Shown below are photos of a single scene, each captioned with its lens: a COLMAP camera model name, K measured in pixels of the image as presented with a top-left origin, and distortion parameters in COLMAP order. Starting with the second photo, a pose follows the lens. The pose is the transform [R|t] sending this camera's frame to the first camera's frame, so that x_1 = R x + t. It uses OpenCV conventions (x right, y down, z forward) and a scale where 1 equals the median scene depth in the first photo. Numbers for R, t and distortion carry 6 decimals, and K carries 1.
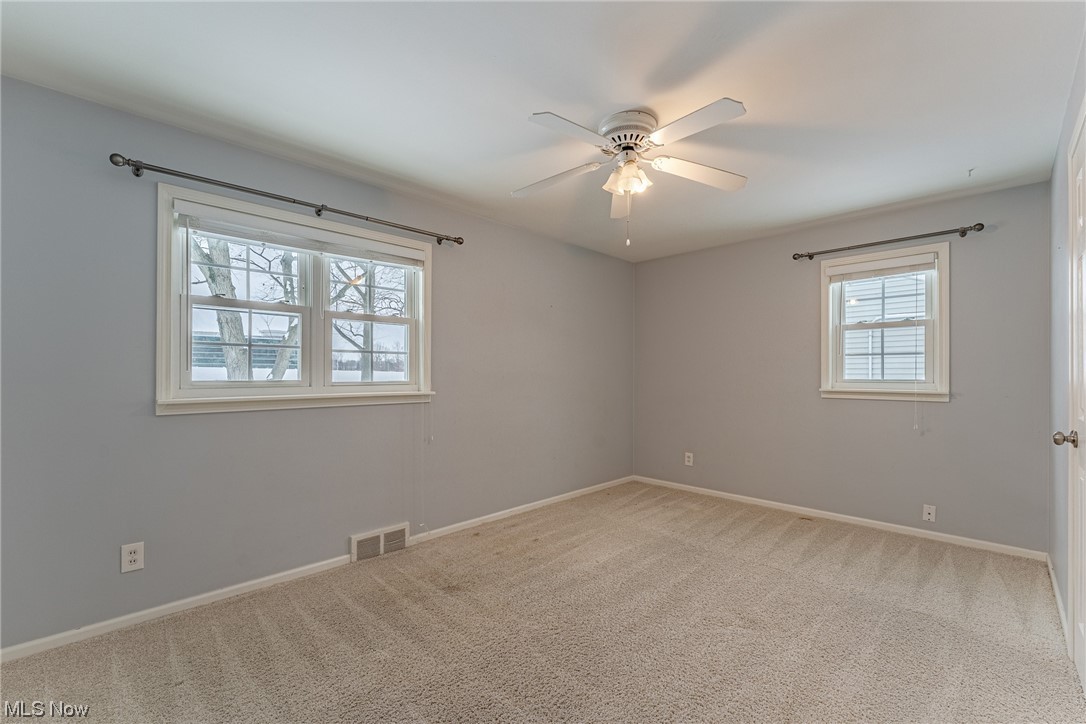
lens RADIAL K [[463.2, 0, 543.0], [0, 463.2, 362.0], [0, 0, 1]] dist [-0.002520, -0.000199]
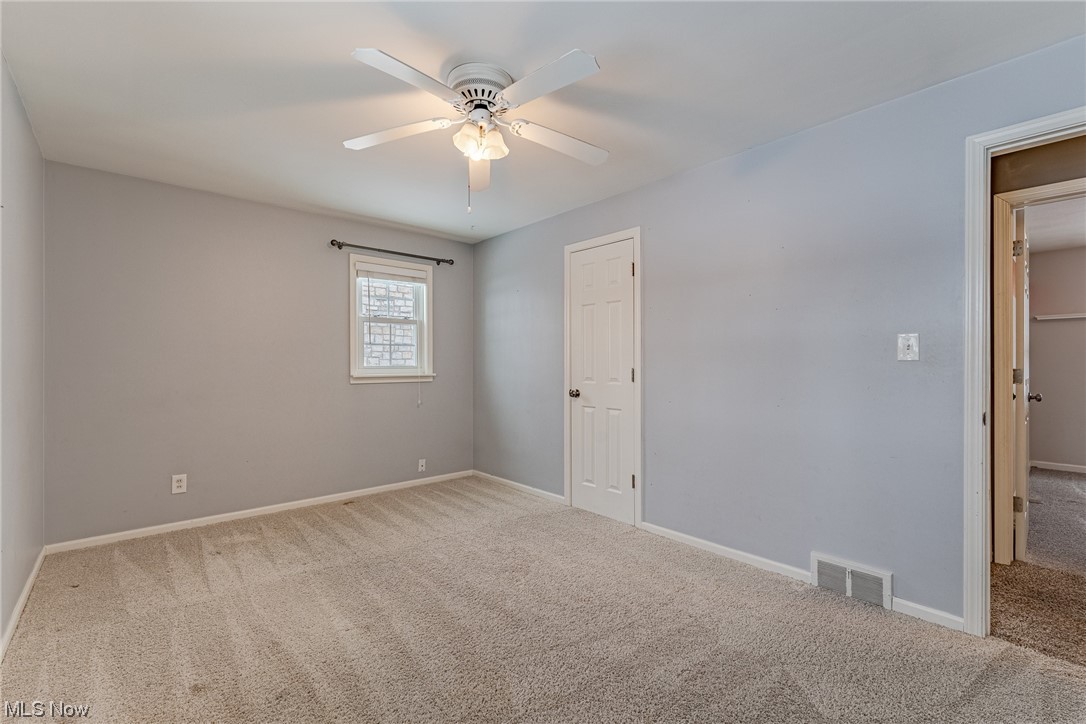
lens RADIAL K [[463.4, 0, 543.0], [0, 463.4, 362.0], [0, 0, 1]] dist [-0.000192, 0.000081]
pose [[0.058253, -0.000756, 0.998302, -0.460504], [-0.022576, 0.999743, 0.002075, 0.016348], [-0.998047, -0.022658, 0.058221, 0.552808]]
